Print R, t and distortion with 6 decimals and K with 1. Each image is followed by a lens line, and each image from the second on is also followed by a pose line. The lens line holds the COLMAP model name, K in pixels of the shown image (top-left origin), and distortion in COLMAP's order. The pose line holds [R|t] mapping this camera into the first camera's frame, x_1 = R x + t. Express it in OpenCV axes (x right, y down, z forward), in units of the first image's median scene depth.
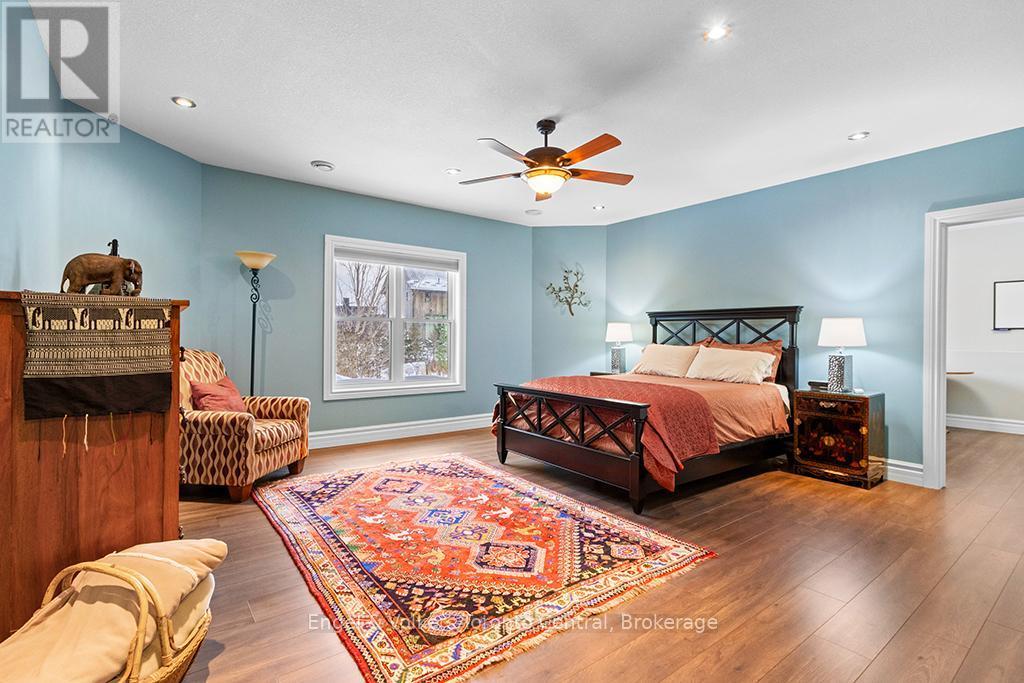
lens RADIAL K [[482.2, 0, 518.2], [0, 482.2, 342.7], [0, 0, 1]] dist [0.001584, -0.017772]
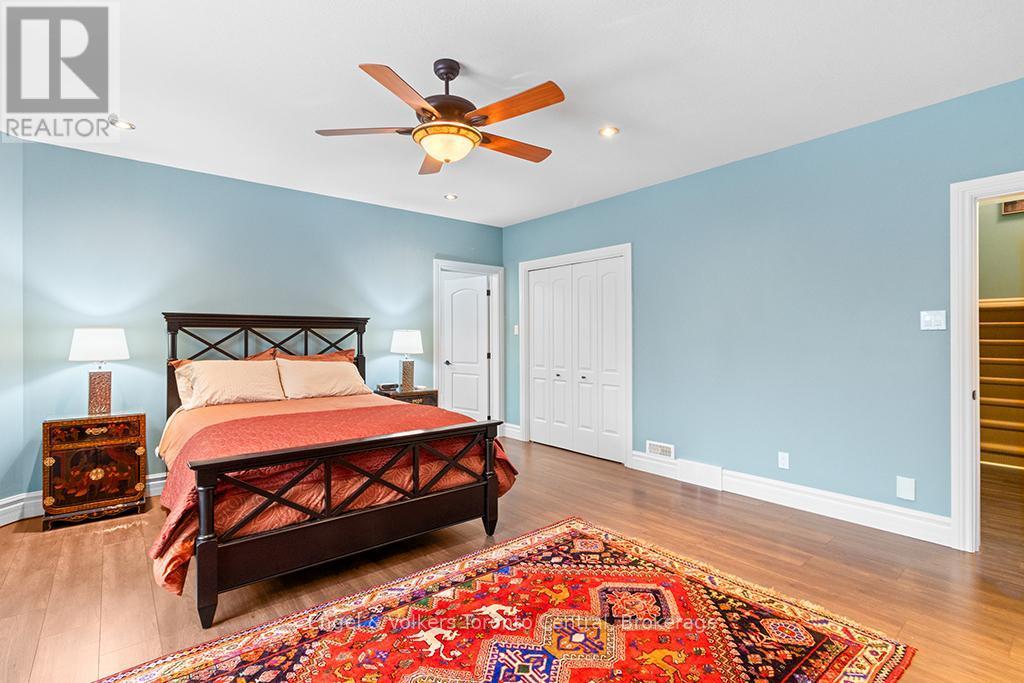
lens RADIAL K [[482.2, 0, 518.2], [0, 482.2, 342.7], [0, 0, 1]] dist [0.001584, -0.017772]
pose [[-0.041888, -0.004405, 0.999113, -0.754314], [0.028801, 0.999569, 0.005615, -0.024283], [-0.998707, 0.029011, -0.041743, 1.074261]]
